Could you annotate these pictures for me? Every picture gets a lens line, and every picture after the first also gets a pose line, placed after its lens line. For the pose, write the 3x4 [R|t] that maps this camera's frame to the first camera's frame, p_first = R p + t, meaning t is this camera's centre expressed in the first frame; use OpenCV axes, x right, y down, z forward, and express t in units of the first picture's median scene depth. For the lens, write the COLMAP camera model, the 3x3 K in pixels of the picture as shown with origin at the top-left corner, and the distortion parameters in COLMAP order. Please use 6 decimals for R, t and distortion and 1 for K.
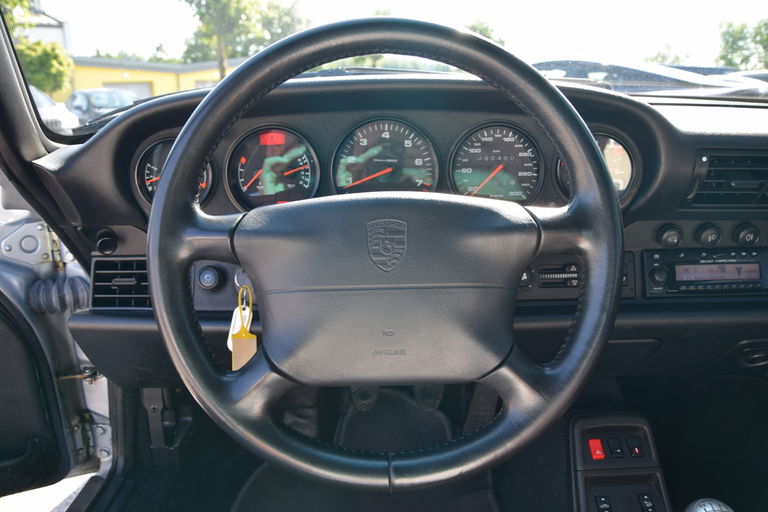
lens RADIAL K [[591.2, 0, 384.0], [0, 591.2, 256.0], [0, 0, 1]] dist [-0.178589, 0.122527]
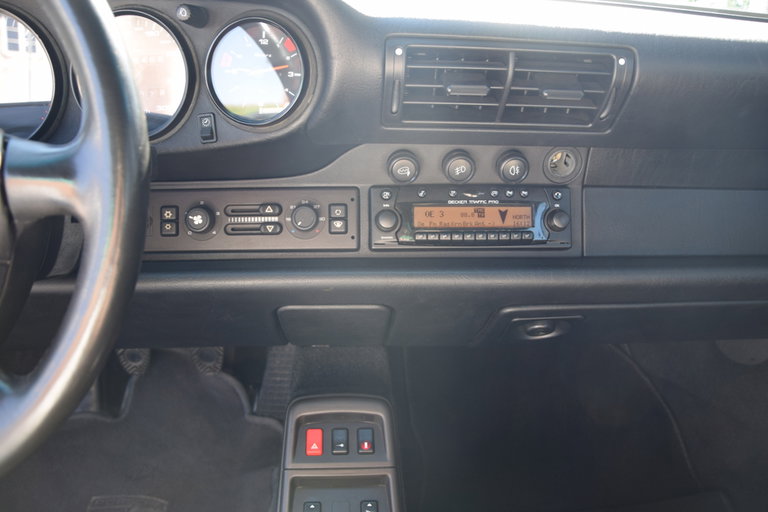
lens RADIAL K [[591.2, 0, 384.0], [0, 591.2, 256.0], [0, 0, 1]] dist [-0.178589, 0.122527]
pose [[0.997894, 0.004427, 0.064721, 0.425244], [-0.010694, 0.995245, 0.096818, 0.006113], [-0.063985, -0.097306, 0.993196, 0.230802]]
